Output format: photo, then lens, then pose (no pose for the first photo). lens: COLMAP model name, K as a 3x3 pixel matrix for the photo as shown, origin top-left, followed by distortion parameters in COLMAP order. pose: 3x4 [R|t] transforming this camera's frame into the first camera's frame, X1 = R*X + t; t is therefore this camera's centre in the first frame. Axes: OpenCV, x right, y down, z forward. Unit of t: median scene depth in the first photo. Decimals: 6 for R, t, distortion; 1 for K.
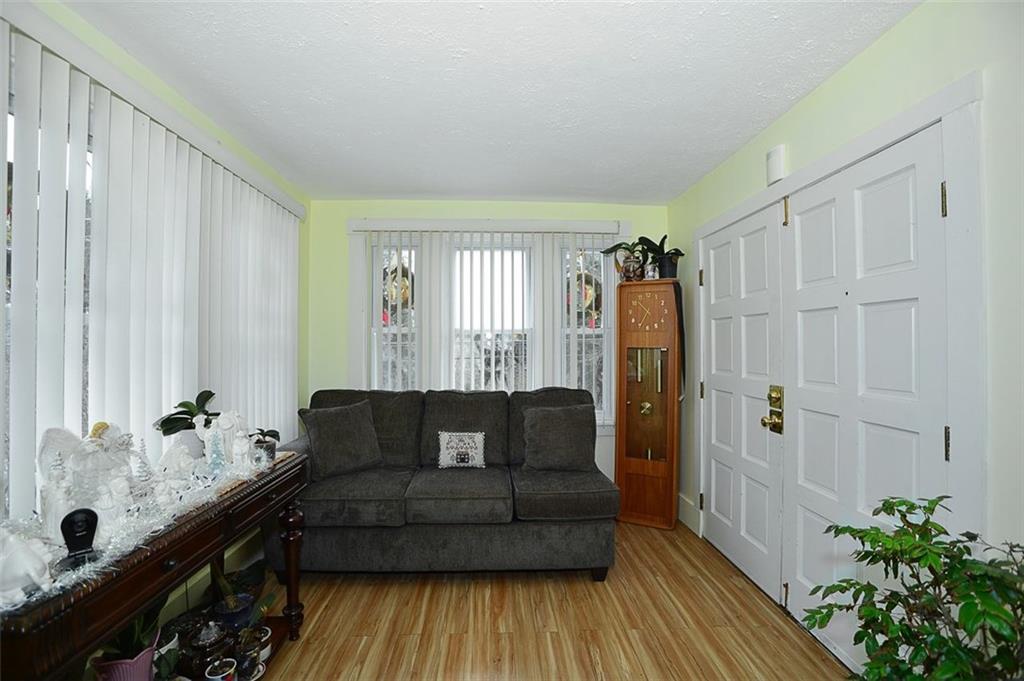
lens RADIAL K [[451.4, 0, 509.3], [0, 451.4, 339.6], [0, 0, 1]] dist [-0.020683, 0.000677]
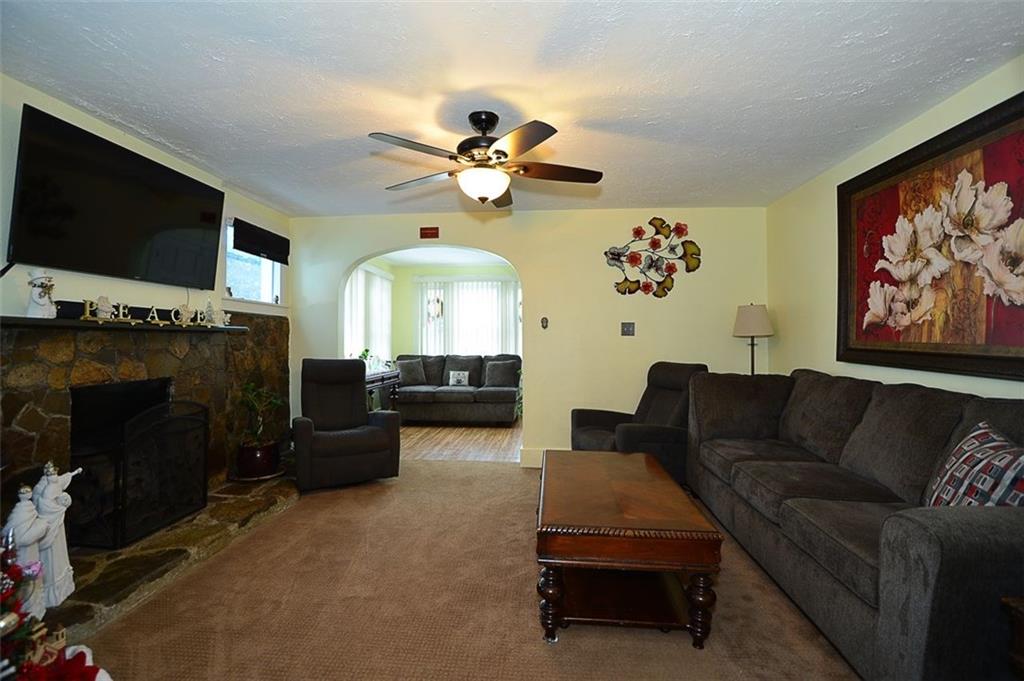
lens RADIAL K [[451.4, 0, 514.5], [0, 451.4, 337.4], [0, 0, 1]] dist [-0.020683, 0.000677]
pose [[0.992480, -0.002065, -0.122393, 0.479286], [0.002609, 0.999987, 0.004280, 0.020672], [0.122382, -0.004567, 0.992473, -1.324373]]
